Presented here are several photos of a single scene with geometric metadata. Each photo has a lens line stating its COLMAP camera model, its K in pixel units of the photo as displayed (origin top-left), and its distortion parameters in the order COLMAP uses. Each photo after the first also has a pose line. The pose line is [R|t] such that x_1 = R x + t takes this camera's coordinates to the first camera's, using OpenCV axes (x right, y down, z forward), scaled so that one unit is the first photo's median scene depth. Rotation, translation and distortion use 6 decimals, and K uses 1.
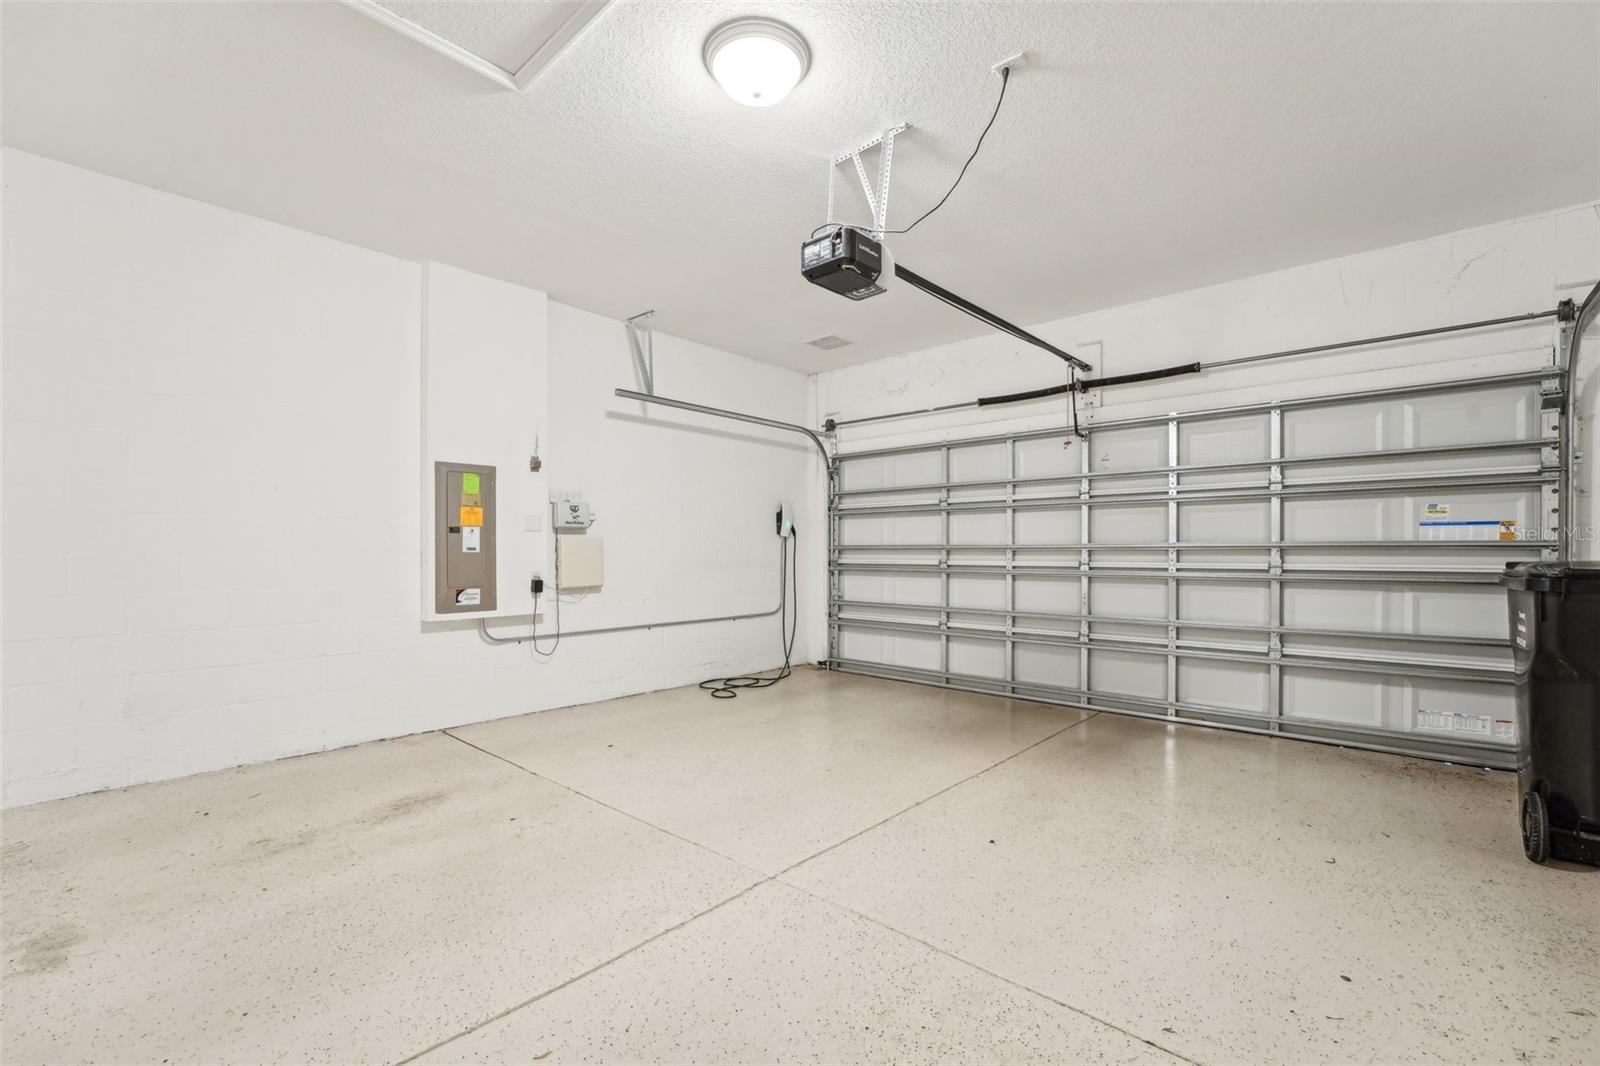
lens RADIAL K [[670.6, 0, 799.6], [0, 670.6, 542.5], [0, 0, 1]] dist [-0.022572, 0.004371]
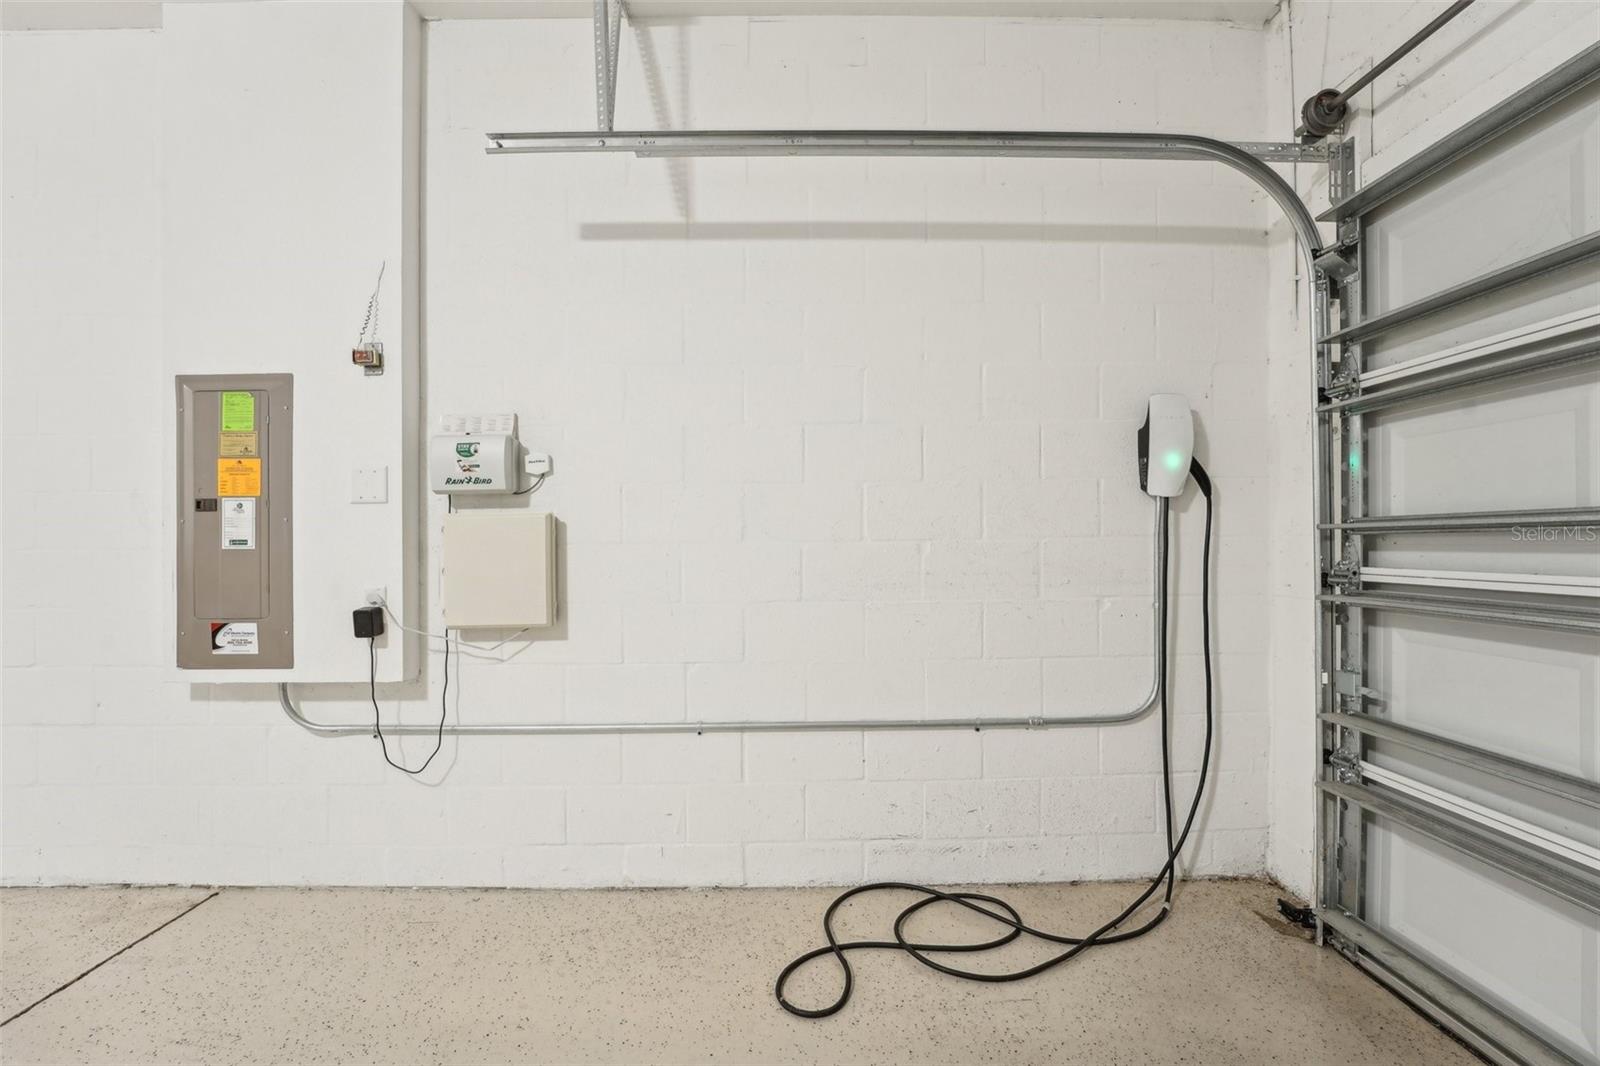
lens RADIAL K [[675.7, 0, 796.0], [0, 675.7, 529.9], [0, 0, 1]] dist [-0.019840, 0.000440]
pose [[0.676178, -0.015487, -0.736576, 0.106575], [0.017967, 0.999828, -0.004529, 0.006752], [0.736519, -0.010172, 0.676340, 0.664211]]
